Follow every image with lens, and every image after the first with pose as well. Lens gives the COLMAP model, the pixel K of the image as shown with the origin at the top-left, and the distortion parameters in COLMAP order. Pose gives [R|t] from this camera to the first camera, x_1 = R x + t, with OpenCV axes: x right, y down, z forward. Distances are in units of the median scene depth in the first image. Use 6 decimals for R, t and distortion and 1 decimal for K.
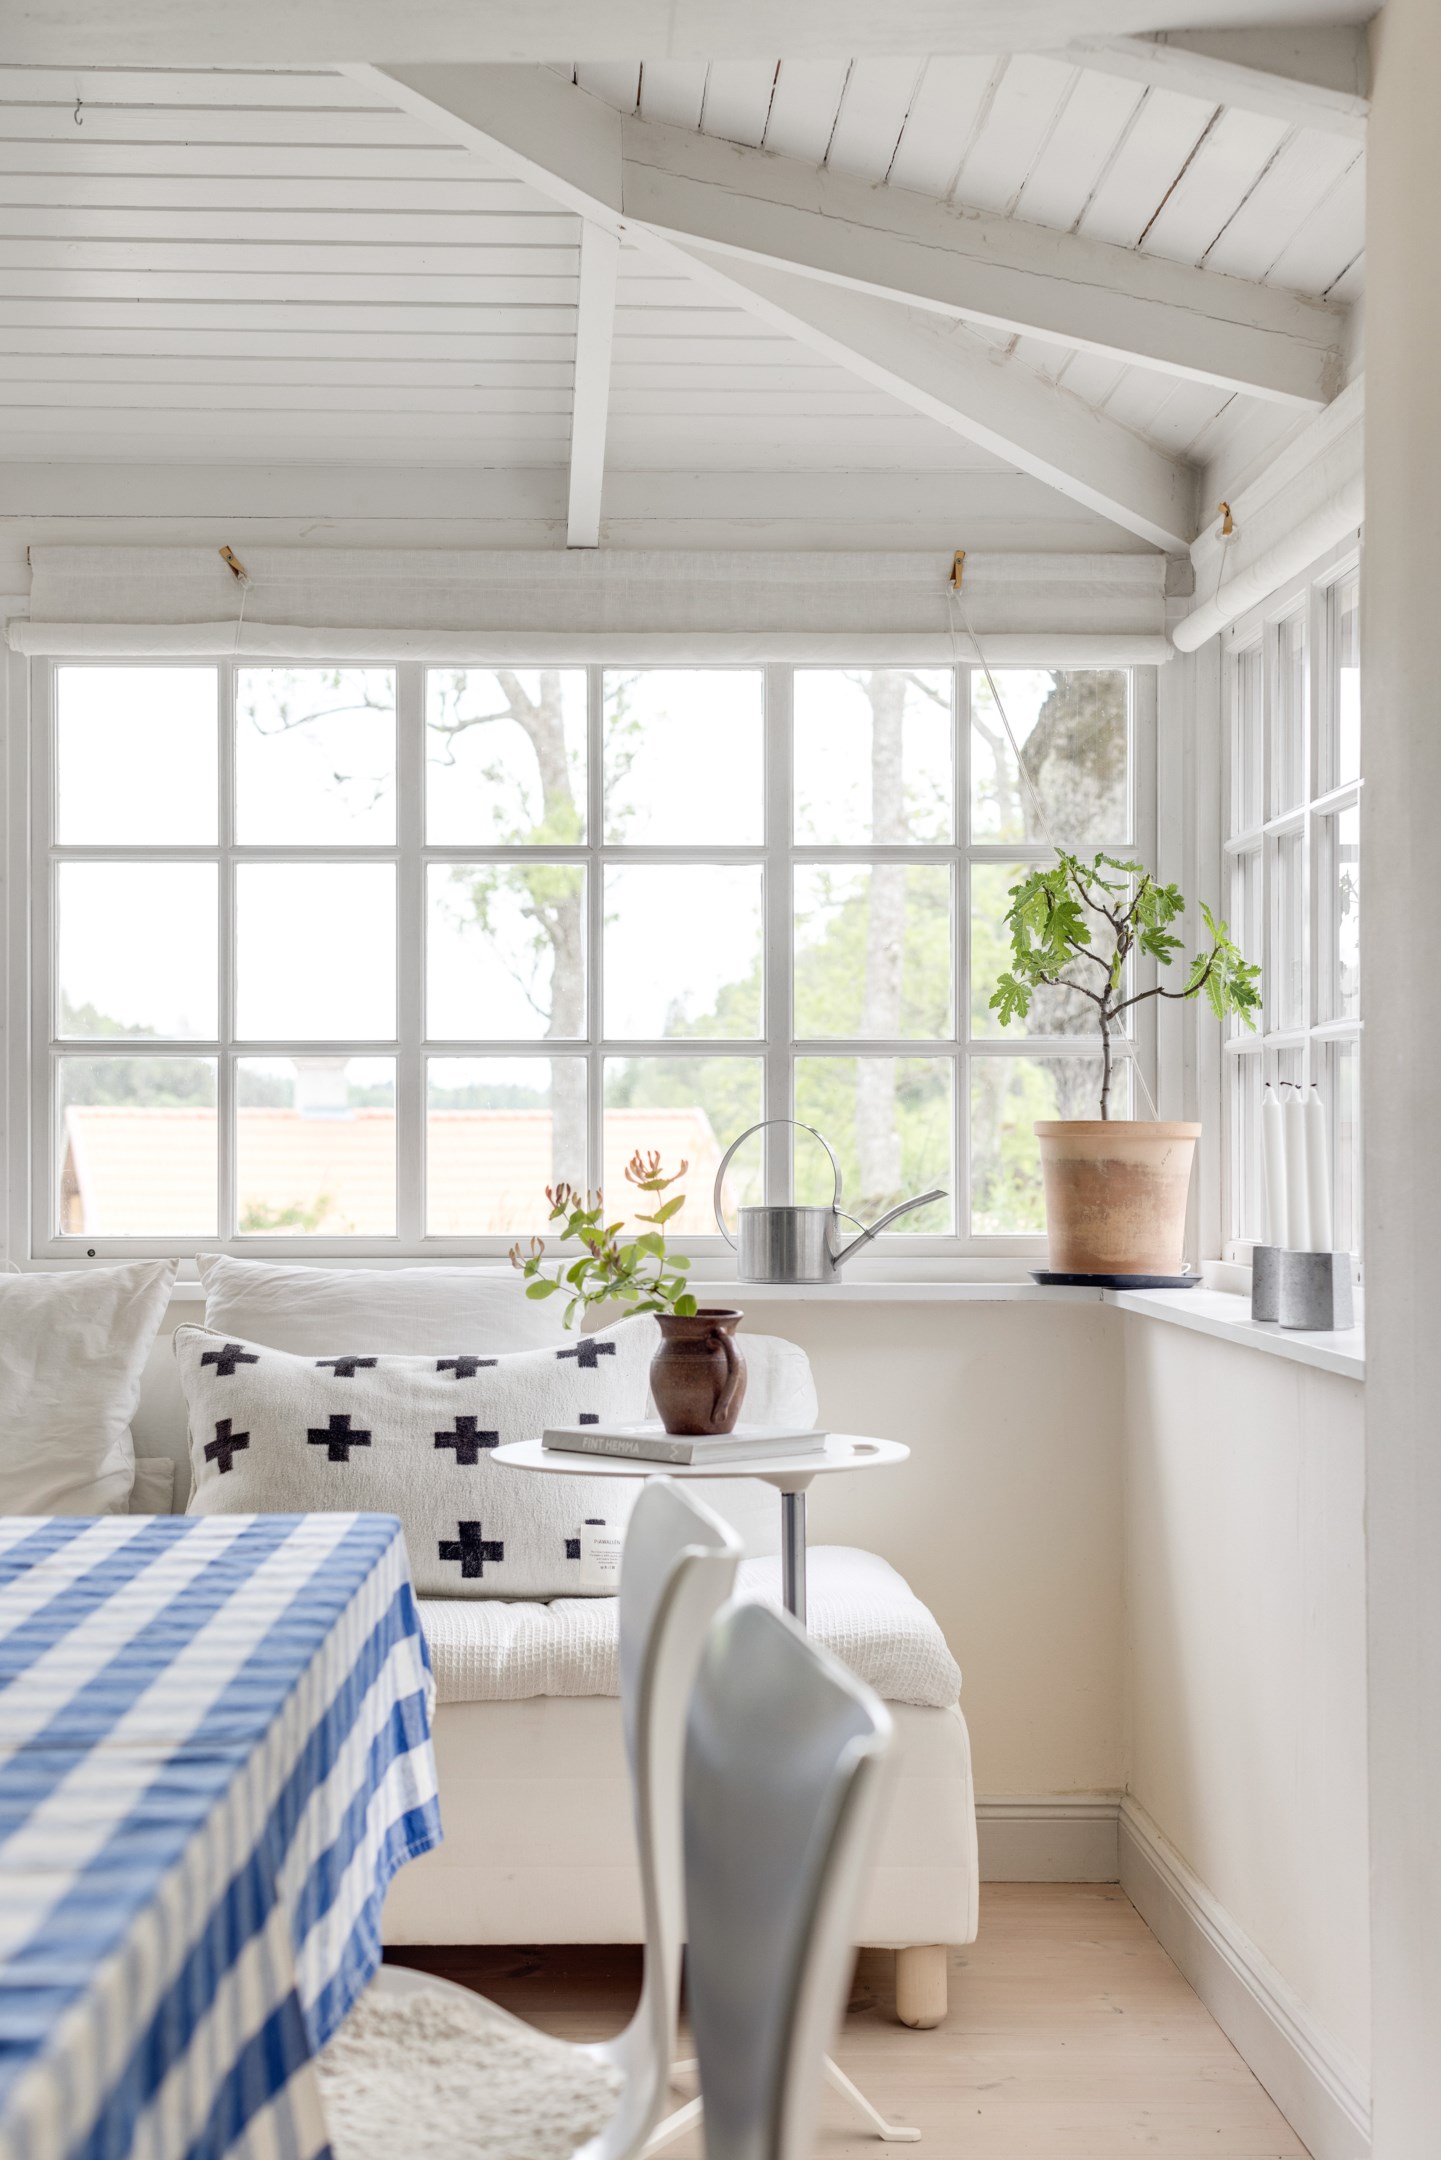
lens RADIAL K [[3211.8, 0, 648.0], [0, 3211.8, 1064.4], [0, 0, 1]] dist [0.153415, -0.149265]
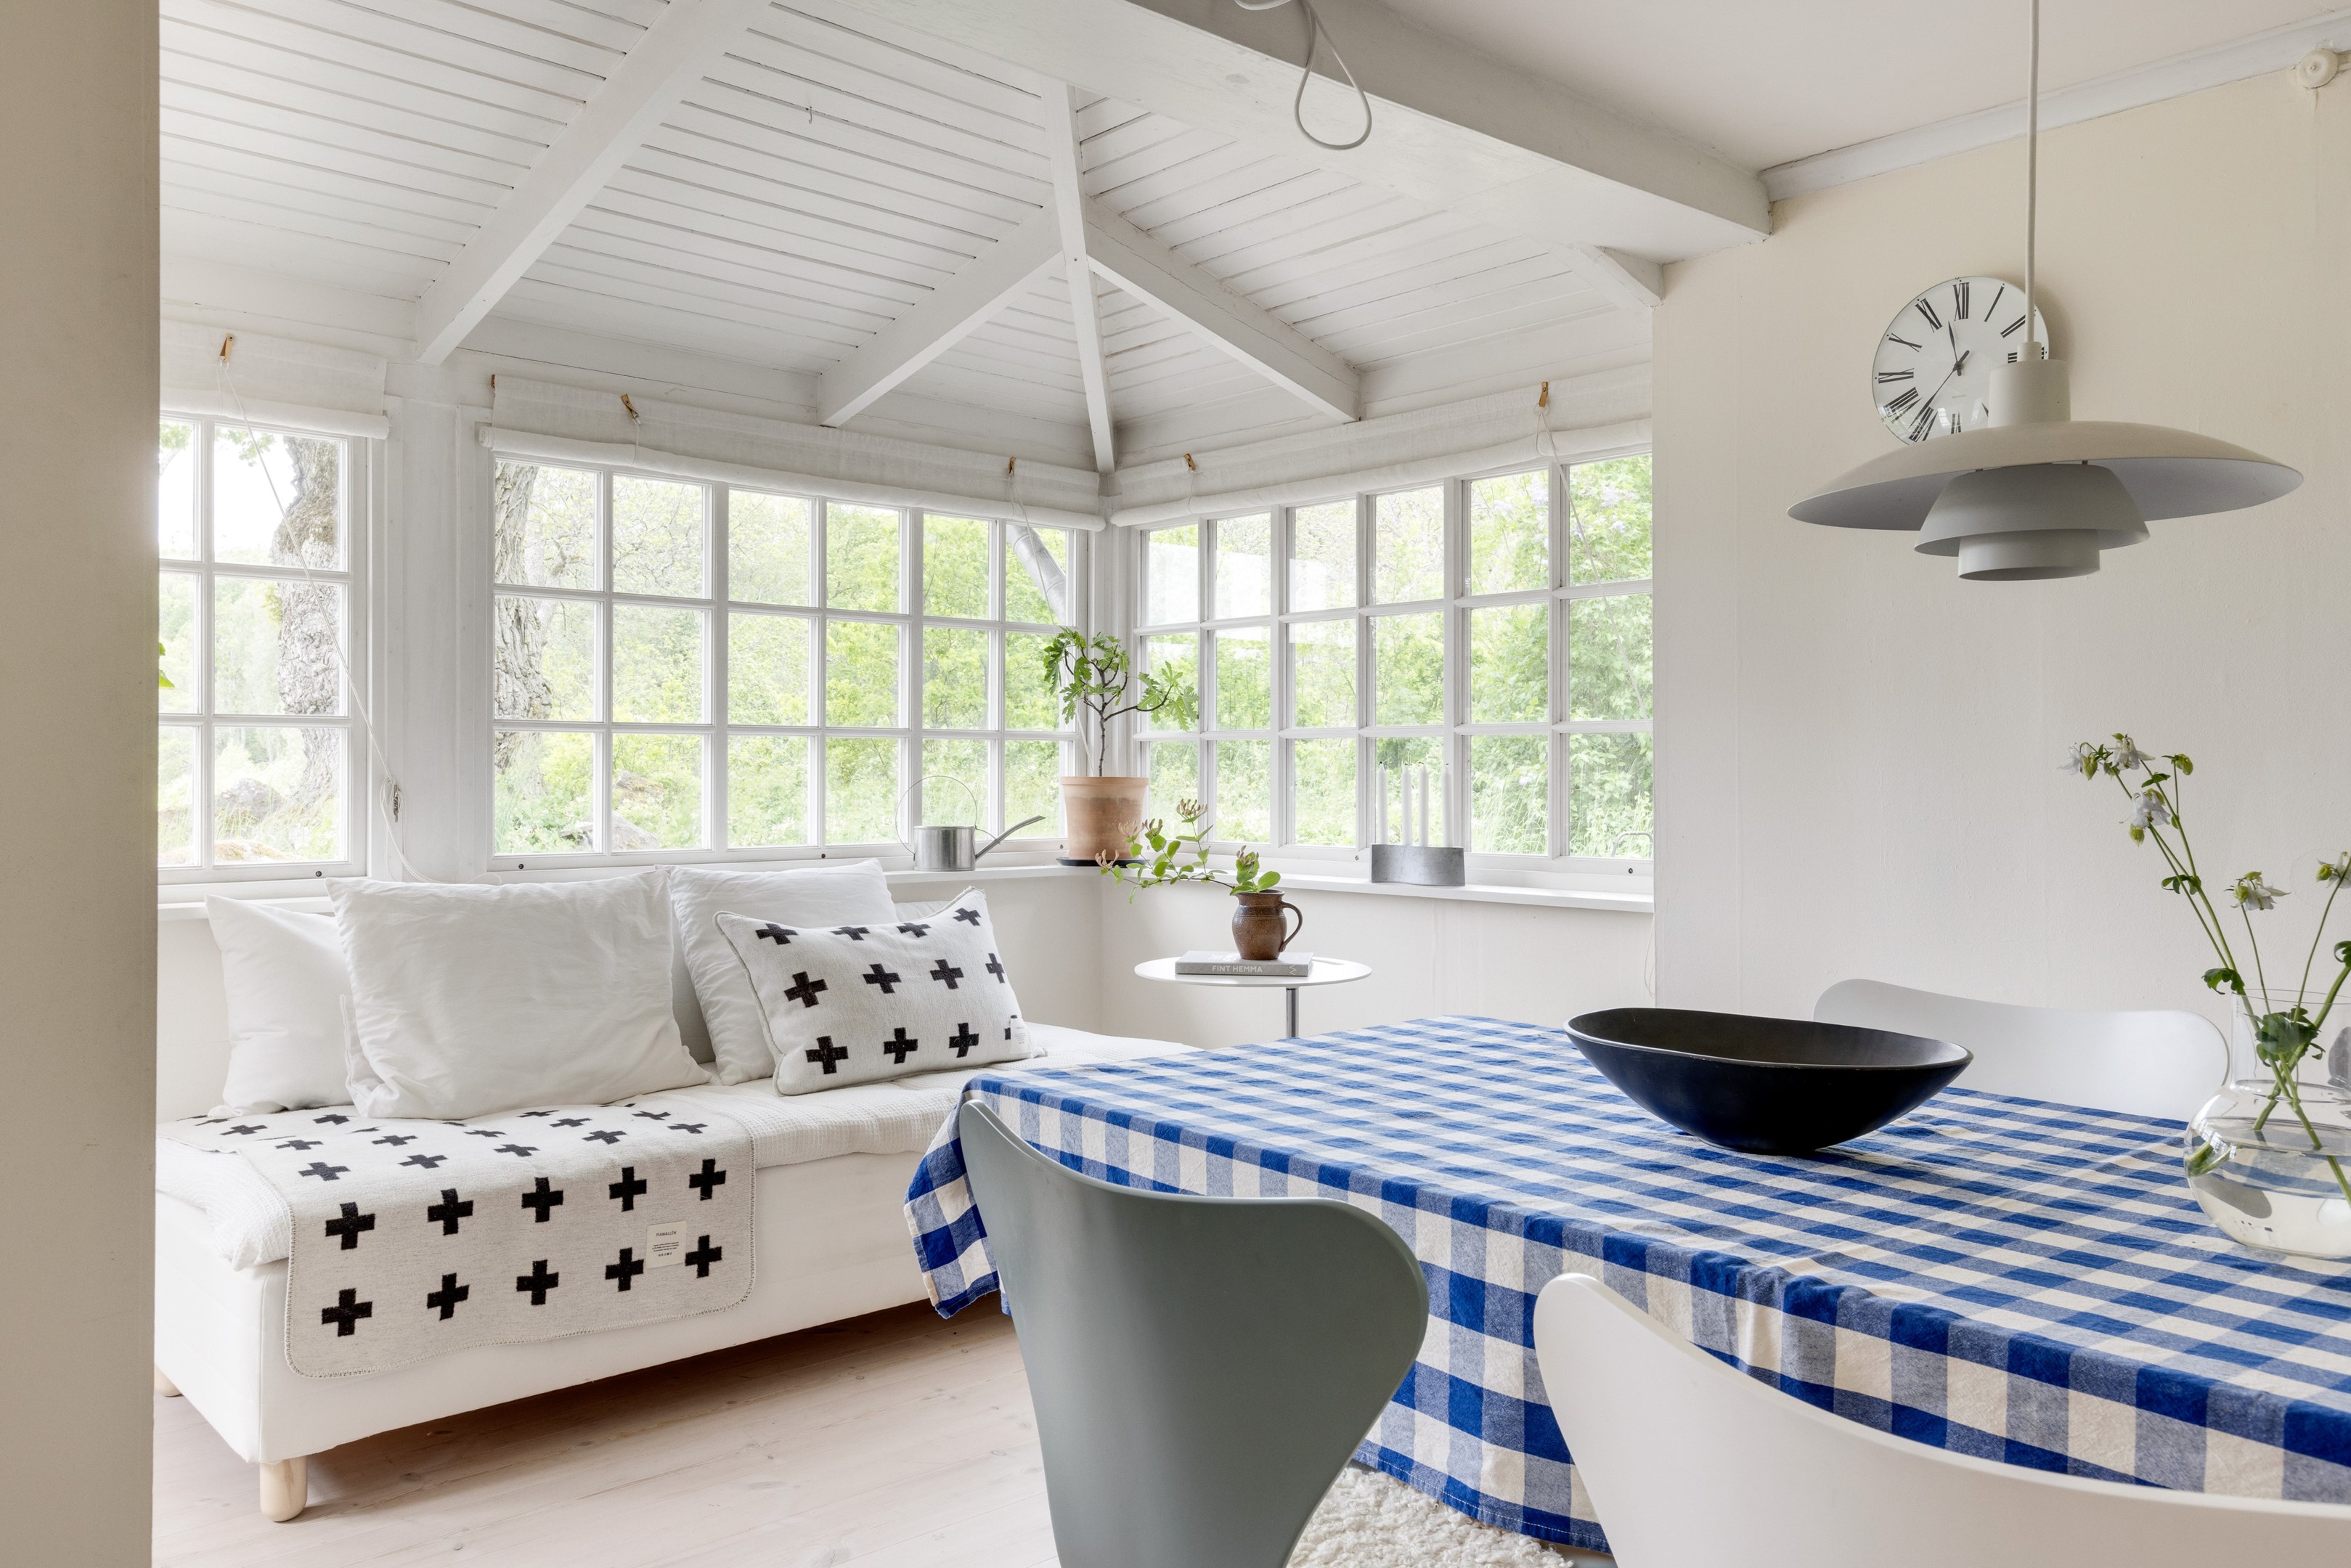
lens RADIAL K [[1704.2, 0, 1164.3], [0, 1704.2, 736.5], [0, 0, 1]] dist [0.039417, -0.000529]
pose [[0.759651, 0.015946, 0.650136, -0.478682], [-0.018598, 0.999823, -0.002792, -0.003420], [-0.650065, -0.009970, 0.759813, 0.239537]]
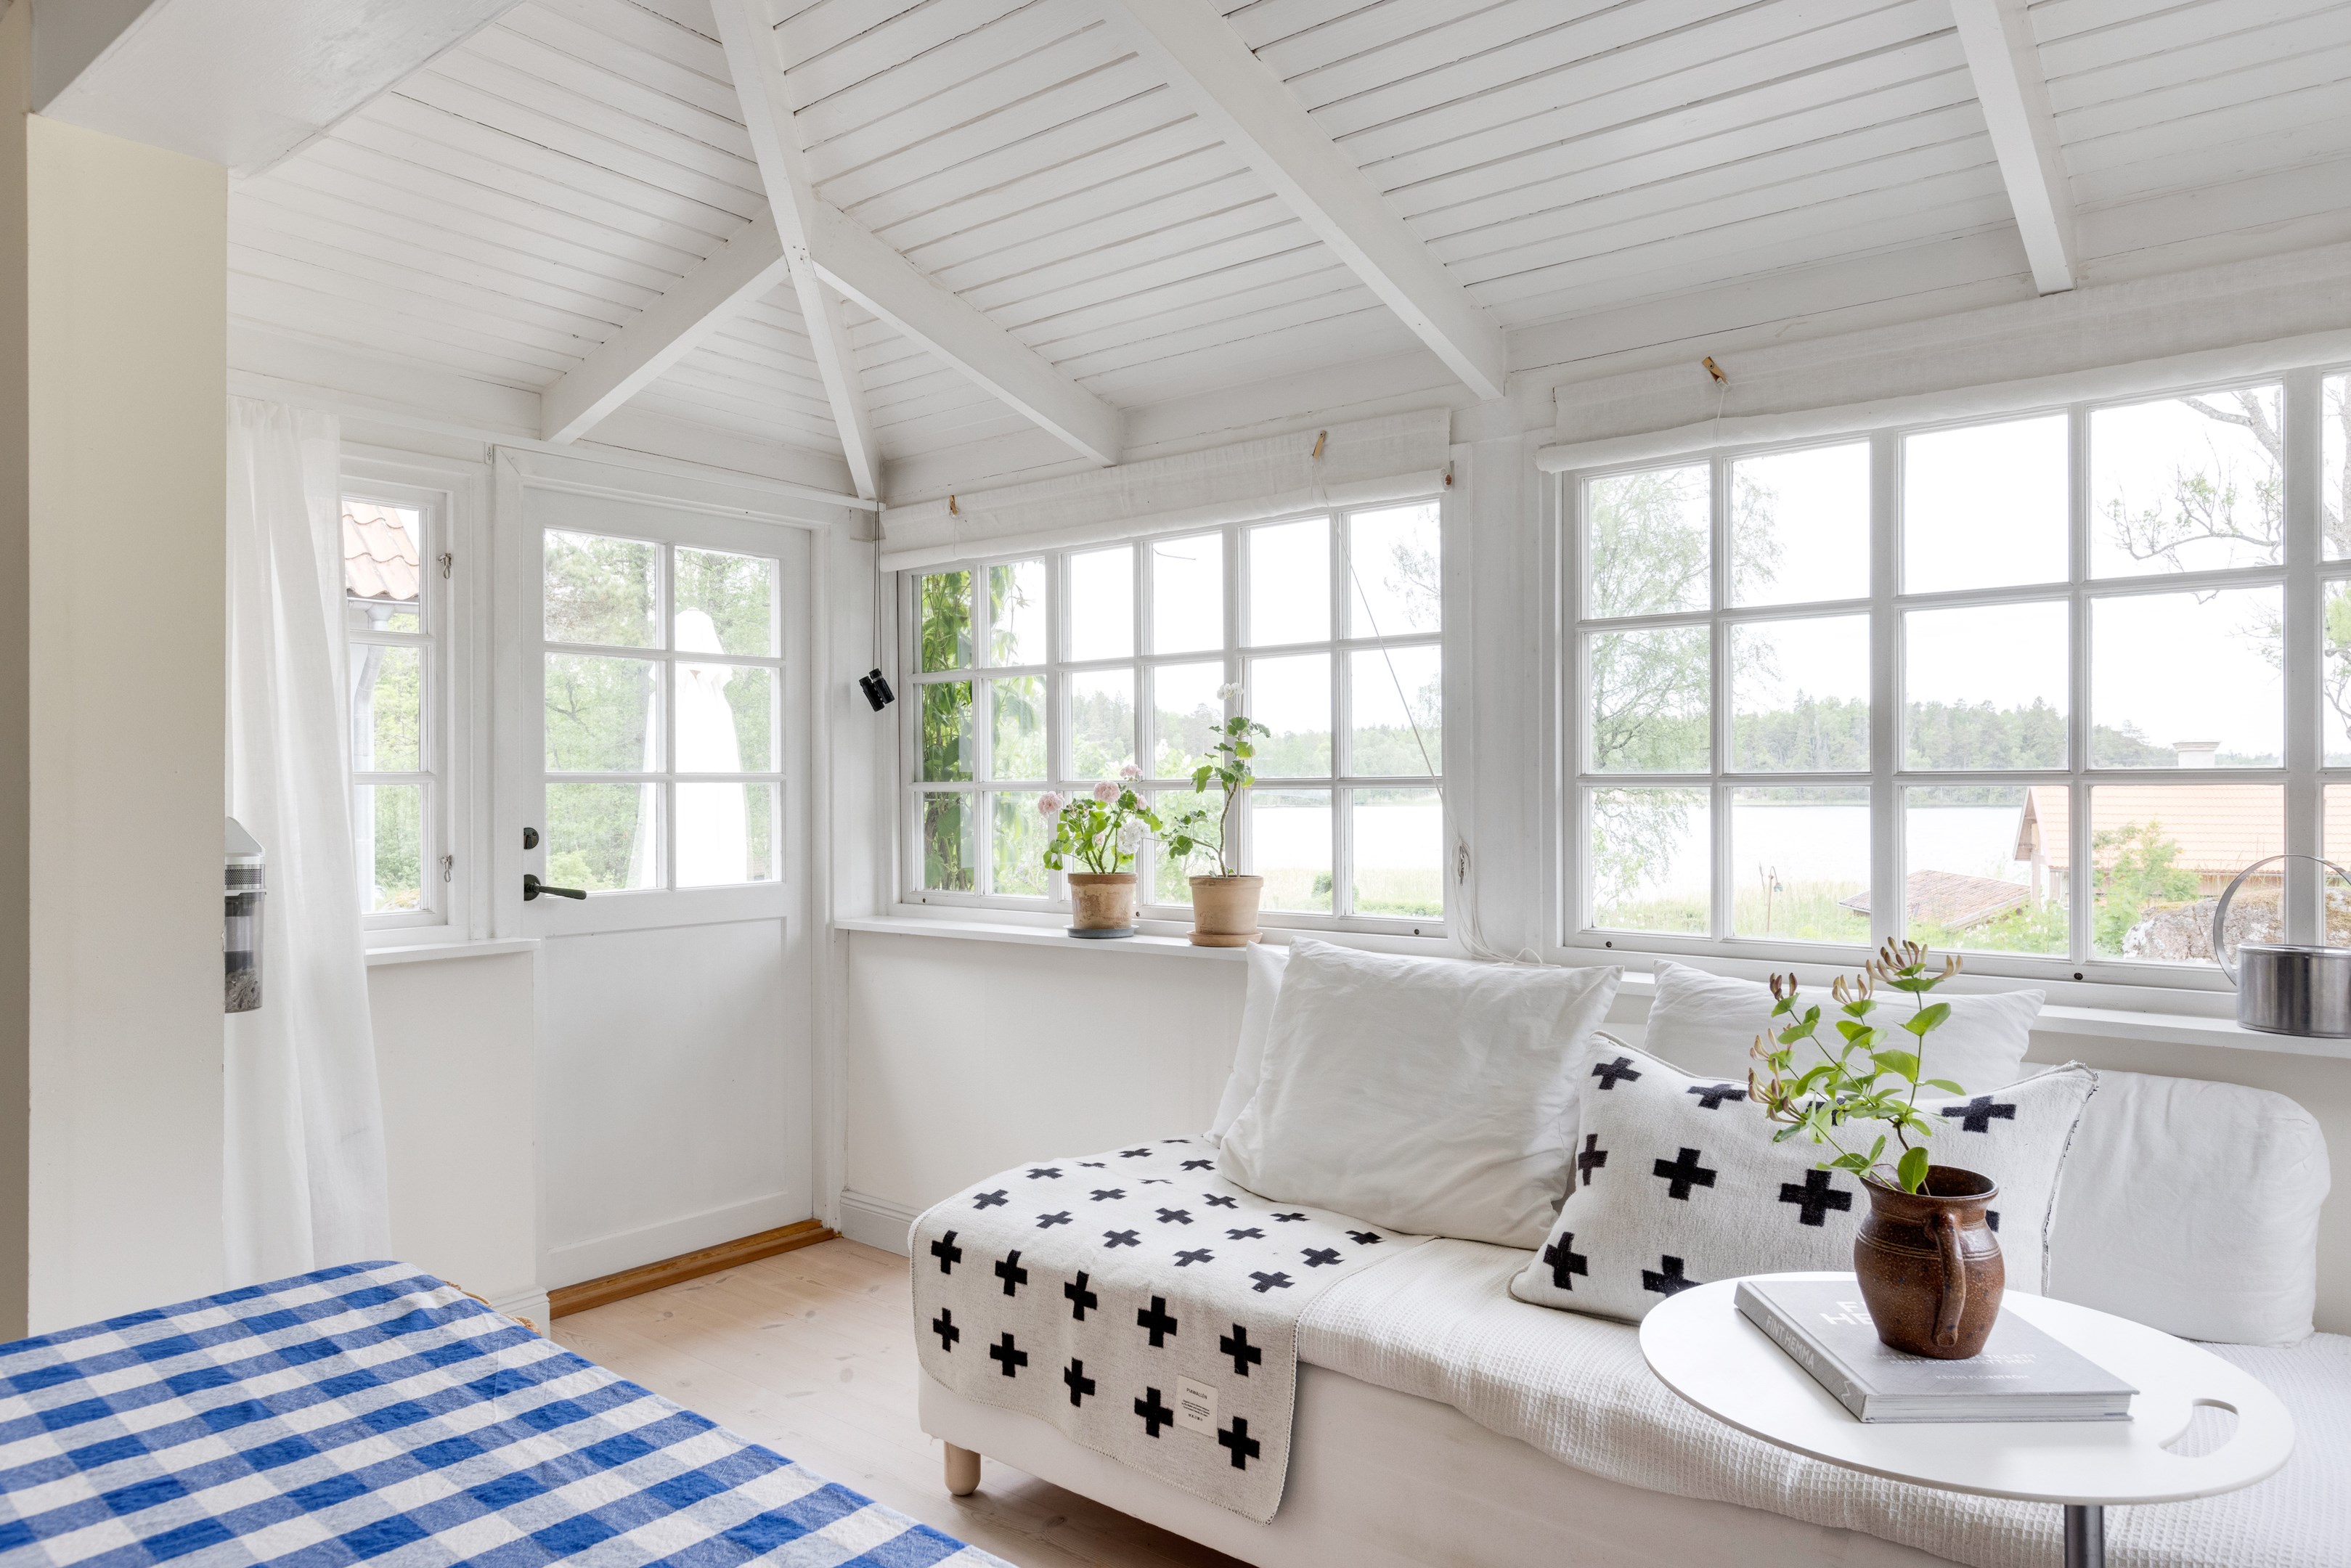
lens RADIAL K [[1492.6, 0, 1175.5], [0, 1492.6, 784.0], [0, 0, 1]] dist [0.005329, 0.001464]
pose [[0.761161, -0.003663, -0.648552, 0.079259], [0.015648, 0.999797, 0.012718, -0.014536], [0.648374, -0.019829, 0.761064, 0.475677]]
